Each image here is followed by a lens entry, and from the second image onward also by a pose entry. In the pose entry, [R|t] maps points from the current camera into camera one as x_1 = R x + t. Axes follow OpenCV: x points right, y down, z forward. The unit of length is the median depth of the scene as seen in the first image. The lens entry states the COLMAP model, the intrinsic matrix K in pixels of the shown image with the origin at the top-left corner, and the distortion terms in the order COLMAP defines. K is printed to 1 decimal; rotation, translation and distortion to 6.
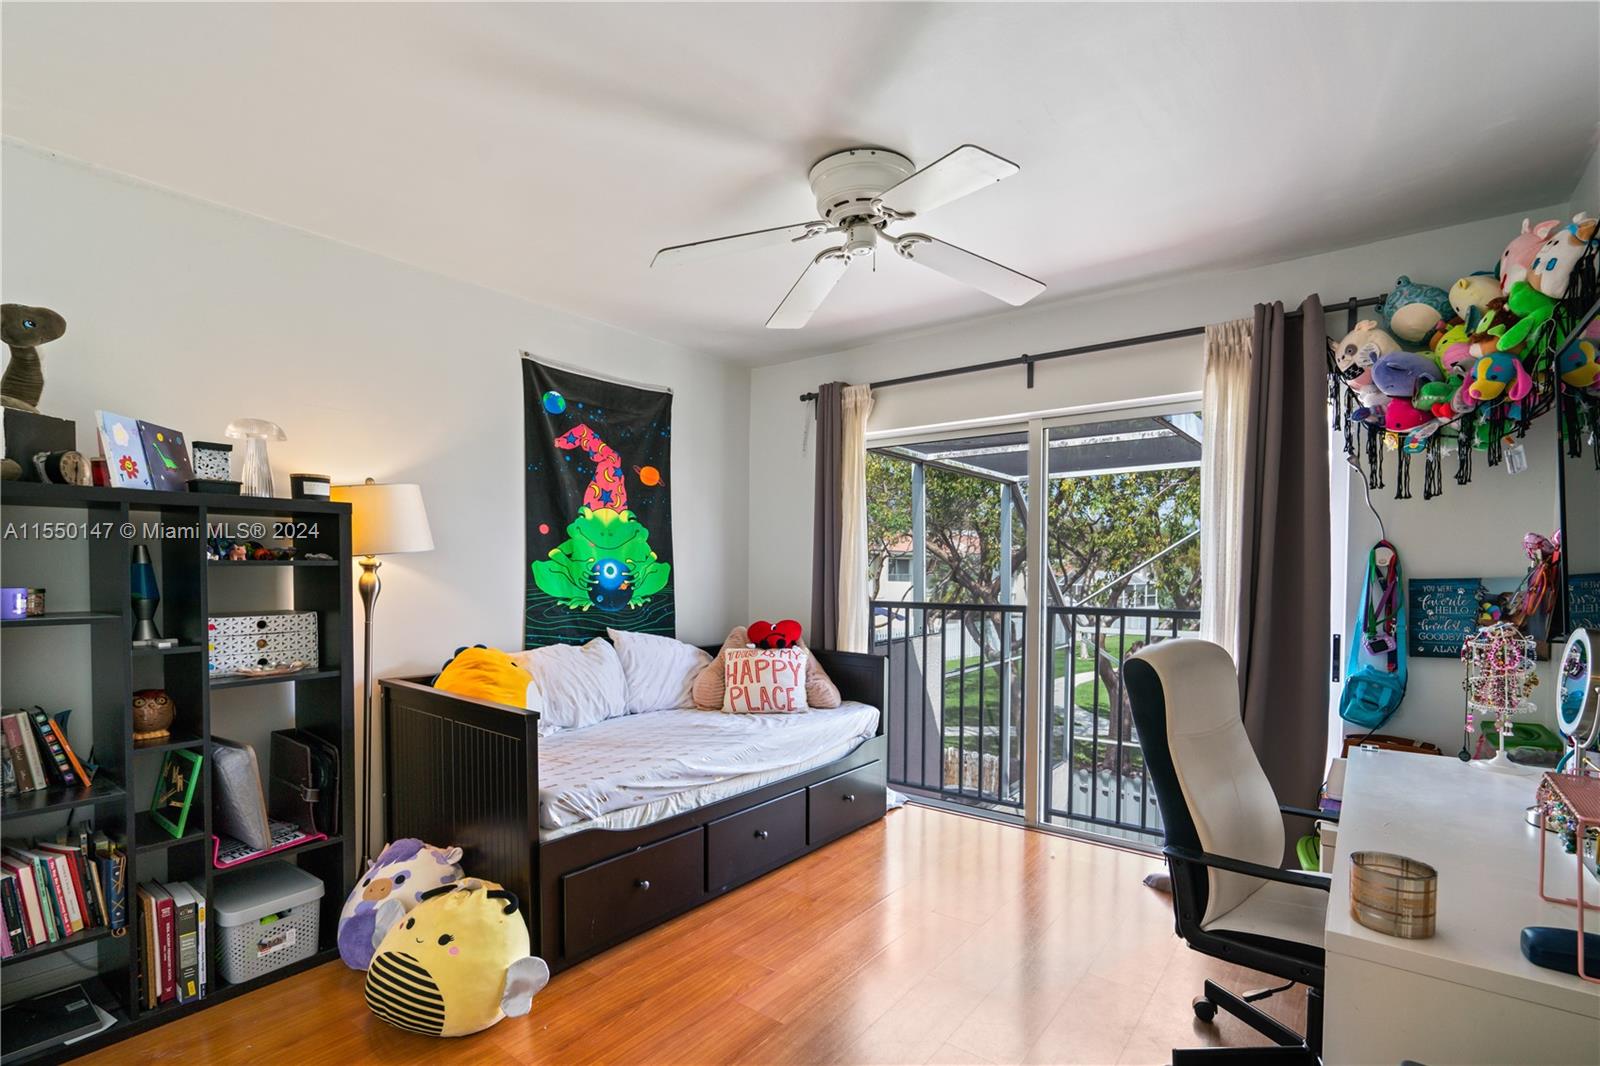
lens RADIAL K [[729.2, 0, 811.7], [0, 729.2, 584.5], [0, 0, 1]] dist [-0.002773, 0.001949]
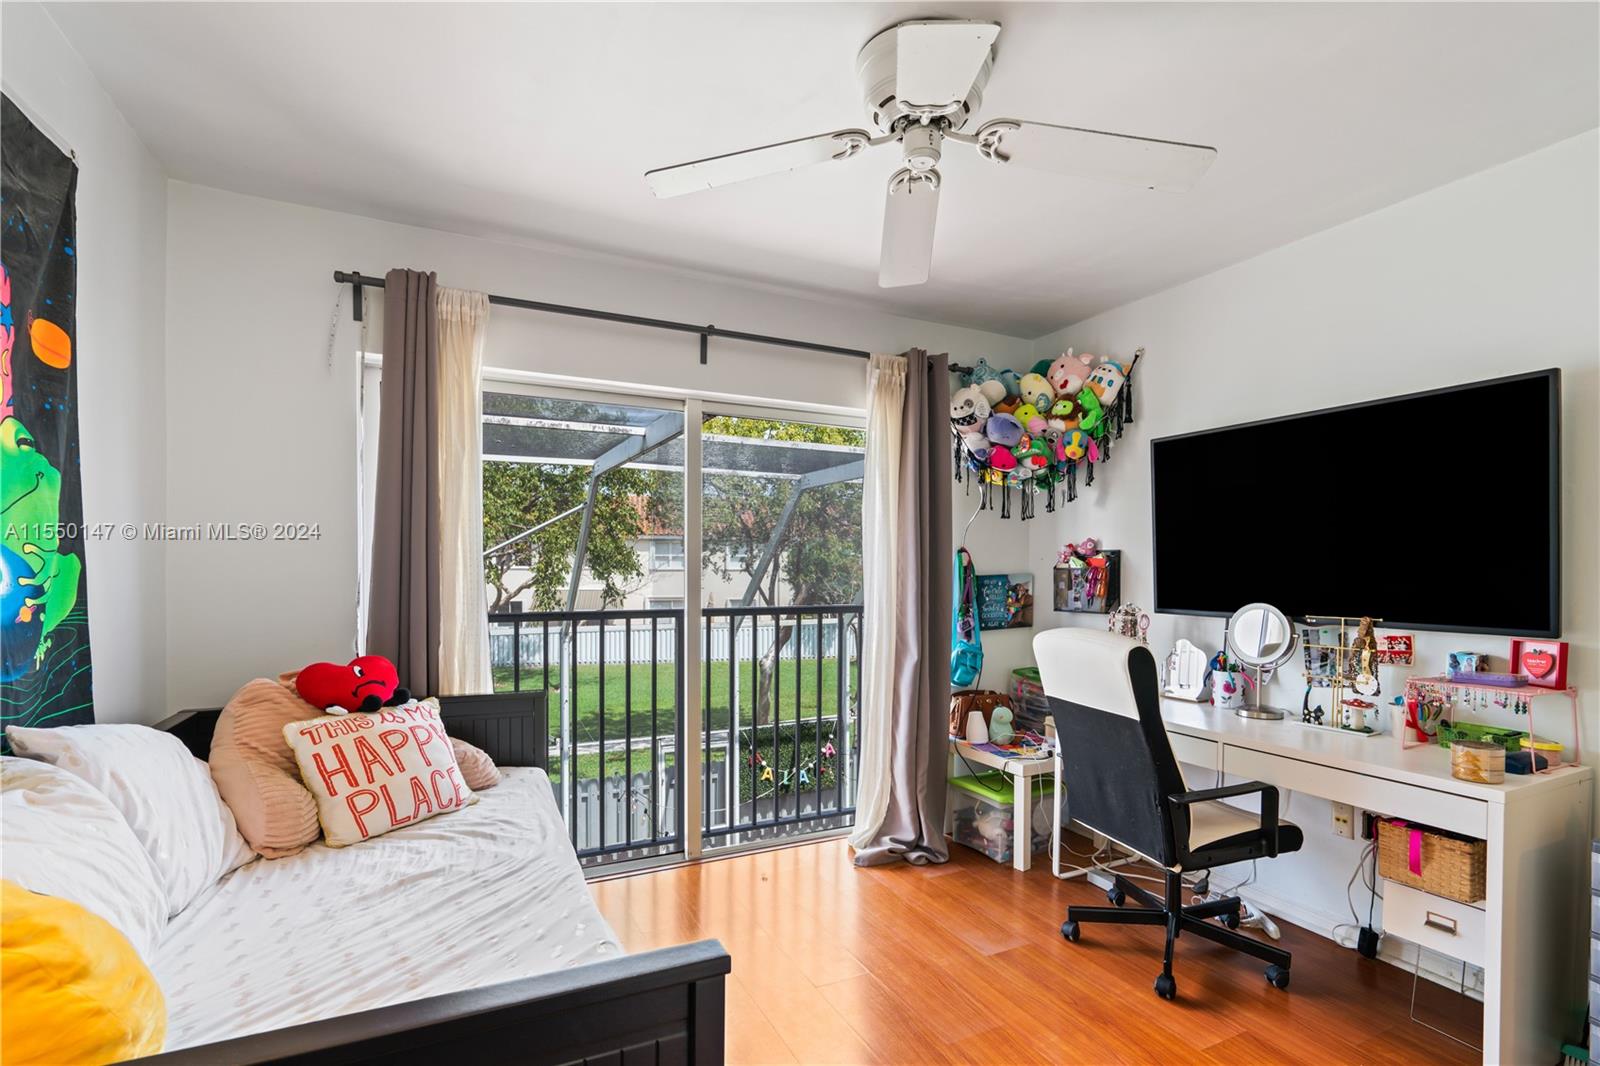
lens RADIAL K [[729.2, 0, 818.6], [0, 729.2, 574.4], [0, 0, 1]] dist [-0.002773, 0.001949]
pose [[0.467848, -0.009618, 0.883757, -0.518608], [0.015686, 0.999874, 0.002578, -0.016396], [-0.883670, 0.012656, 0.467940, 0.570604]]
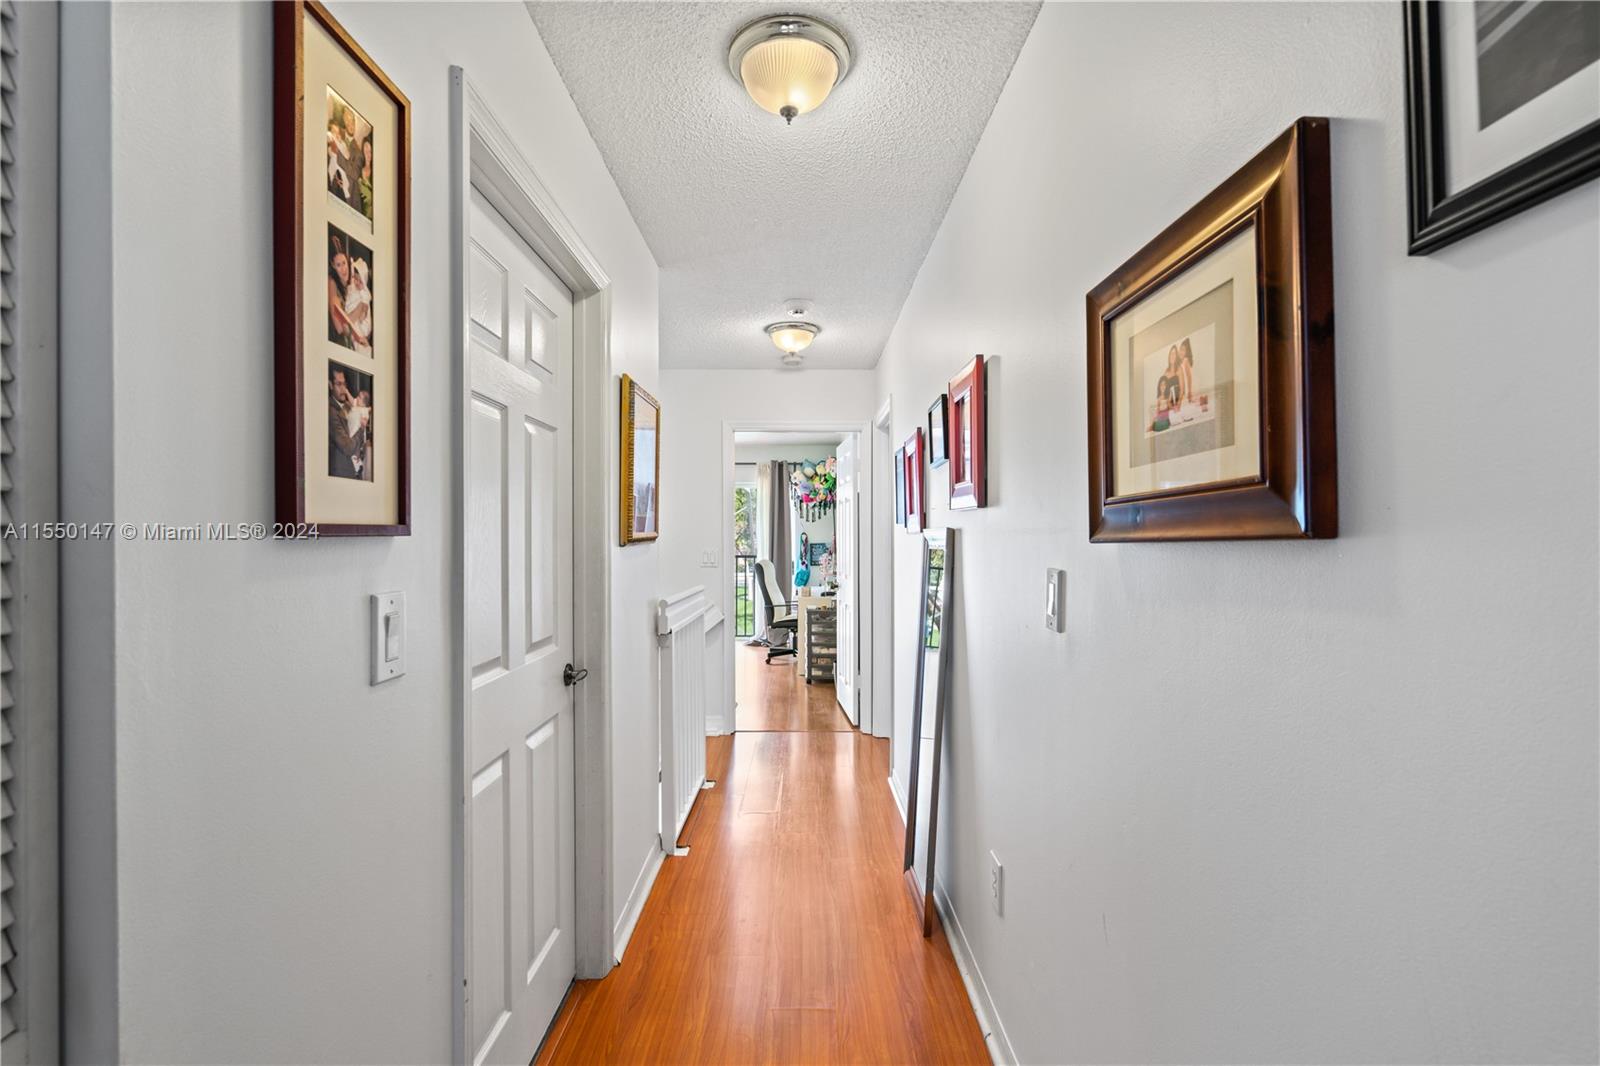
lens RADIAL K [[729.2, 0, 799.6], [0, 729.2, 530.9], [0, 0, 1]] dist [-0.002773, 0.001949]
pose [[0.794948, -0.006534, 0.606642, -1.244732], [0.021257, 0.999628, -0.017089, -0.009276], [-0.606305, 0.026480, 0.794791, -1.627436]]
